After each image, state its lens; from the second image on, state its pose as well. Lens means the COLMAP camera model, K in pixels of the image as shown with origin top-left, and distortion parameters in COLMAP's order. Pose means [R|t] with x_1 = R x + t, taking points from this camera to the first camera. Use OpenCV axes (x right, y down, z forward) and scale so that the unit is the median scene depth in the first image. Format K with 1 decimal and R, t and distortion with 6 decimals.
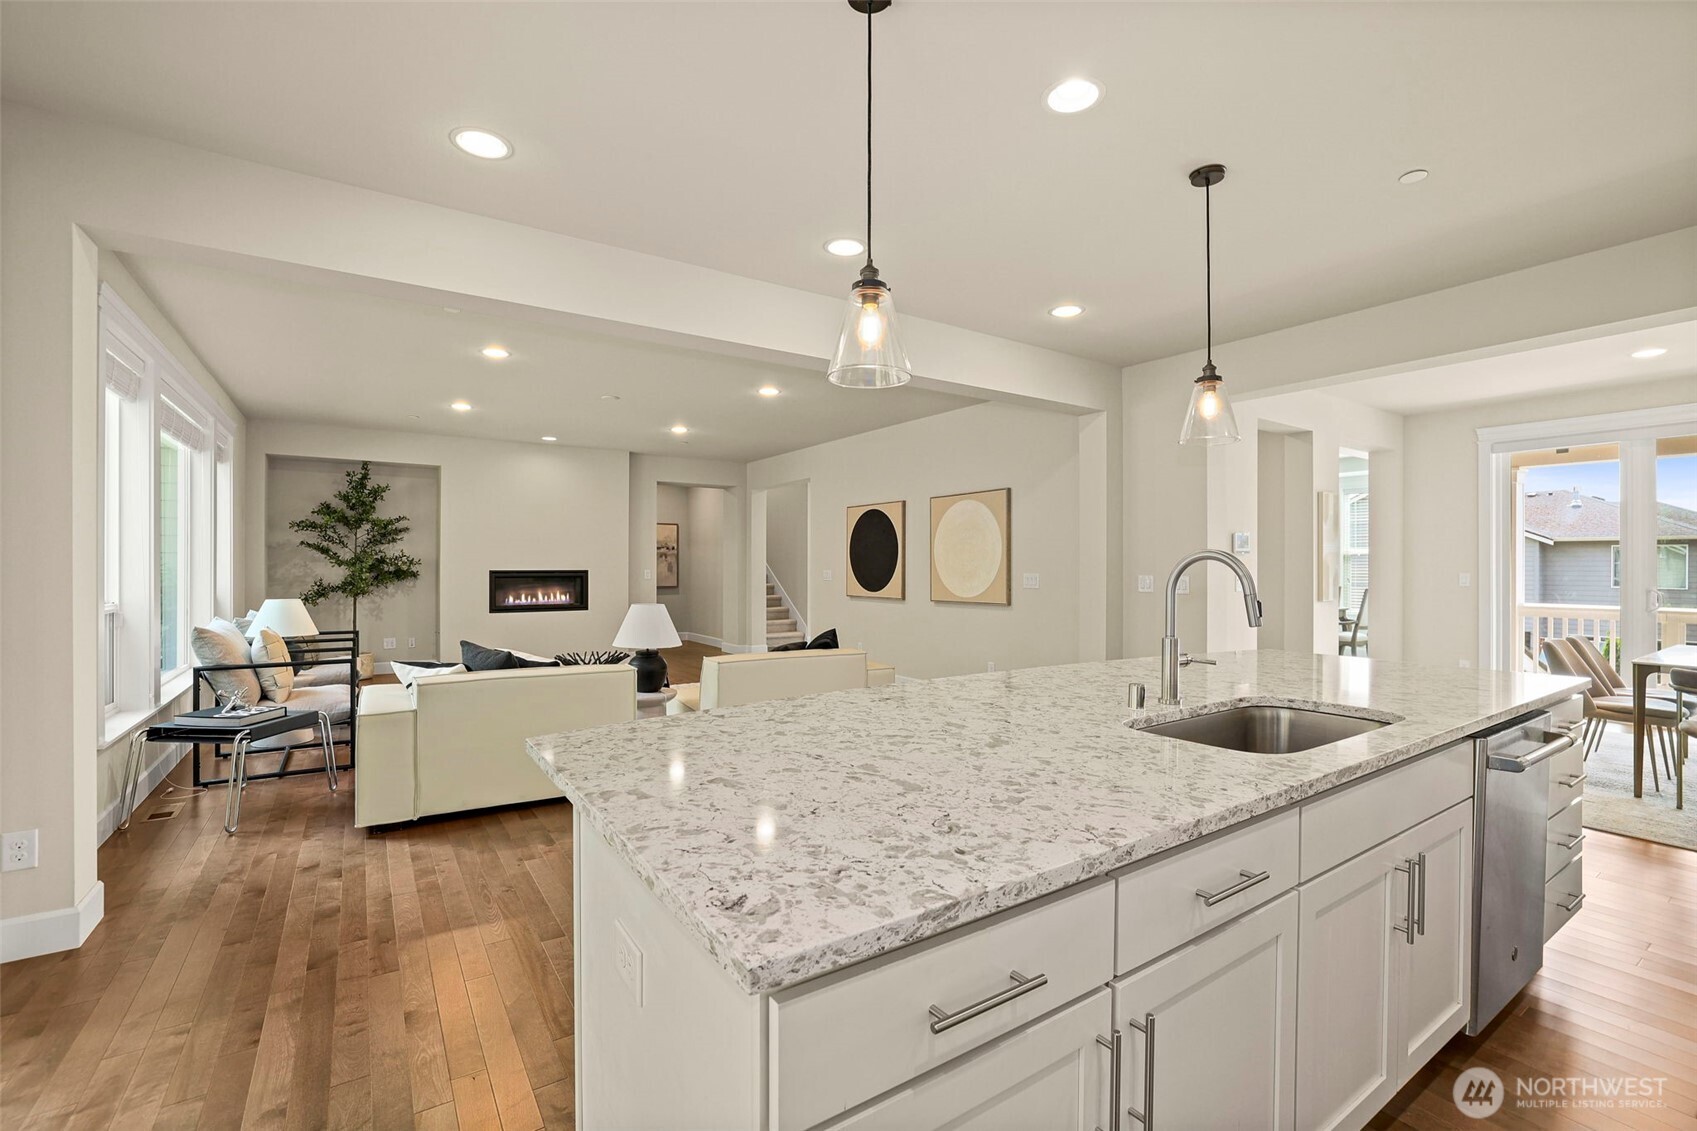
lens RADIAL K [[734.2, 0, 843.0], [0, 734.2, 570.8], [0, 0, 1]] dist [-0.017127, -0.000189]
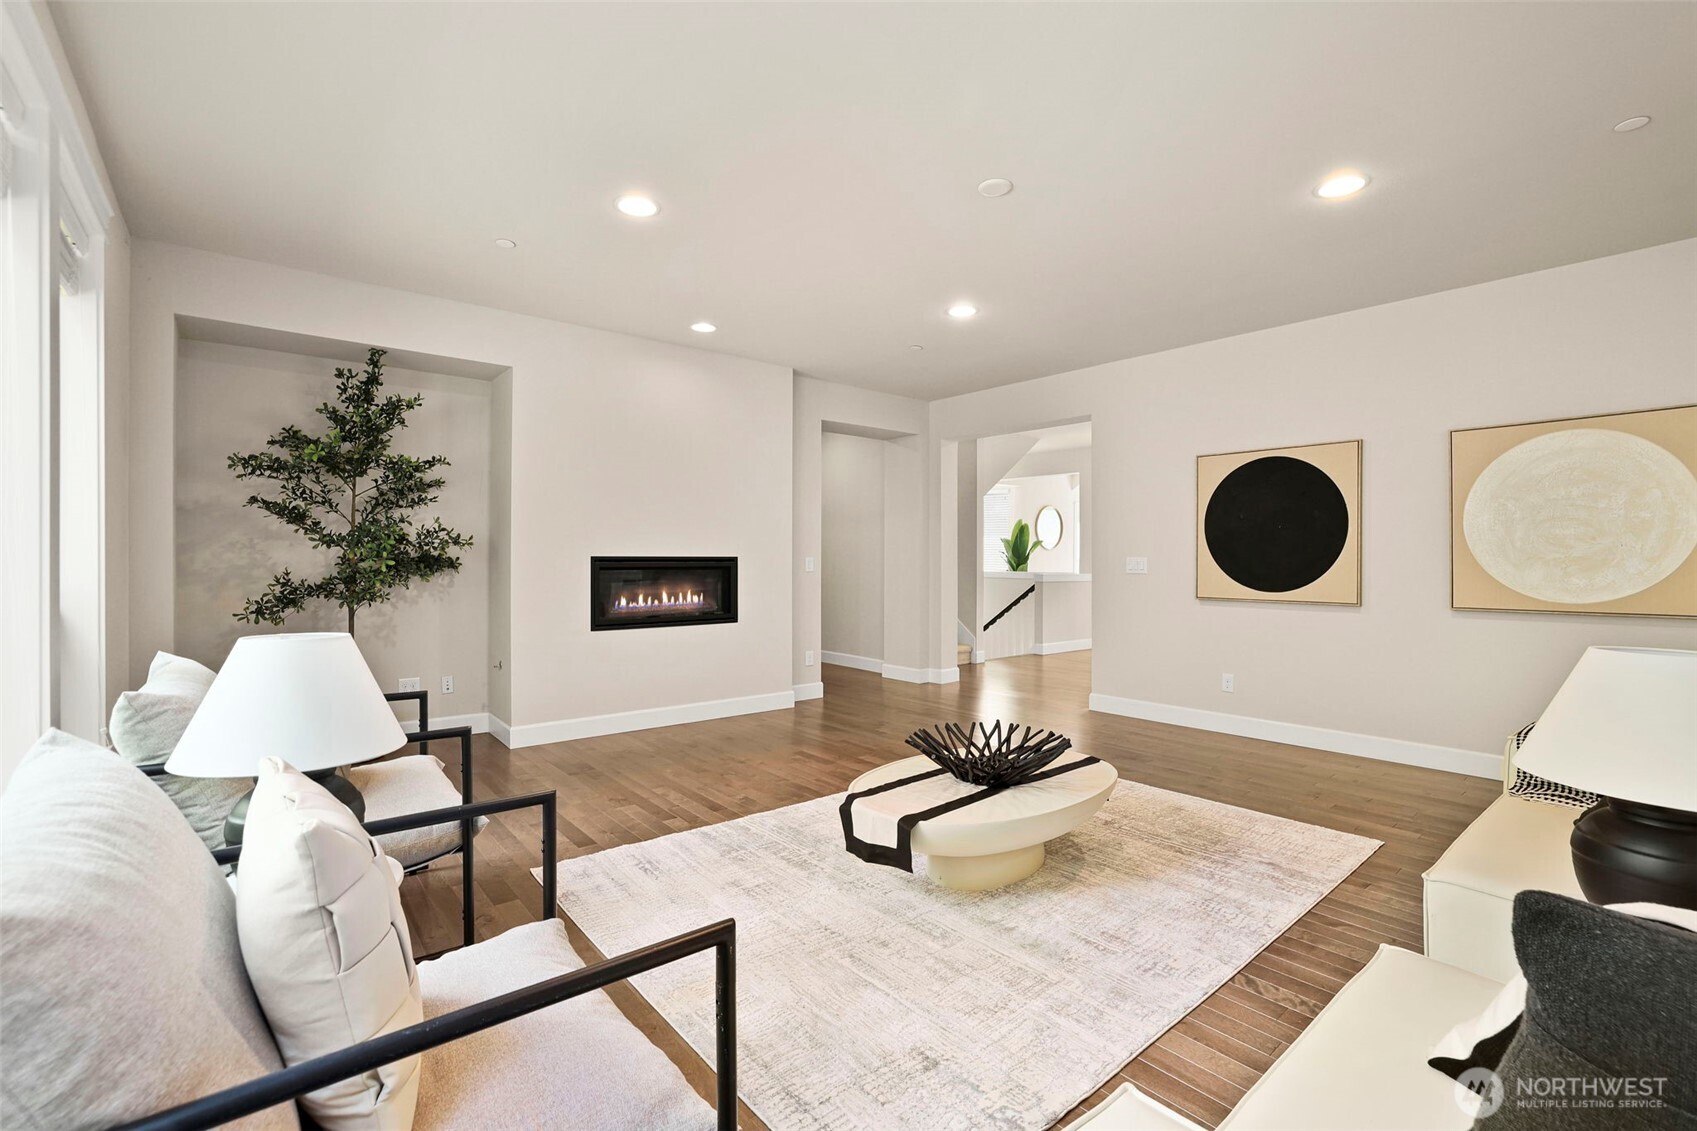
lens RADIAL K [[734.2, 0, 854.3], [0, 734.2, 563.5], [0, 0, 1]] dist [-0.017127, -0.000189]
pose [[0.993591, -0.001602, 0.113021, -0.364997], [0.000762, 0.999972, 0.007469, 0.001697], [-0.113030, -0.007335, 0.993564, 0.428924]]
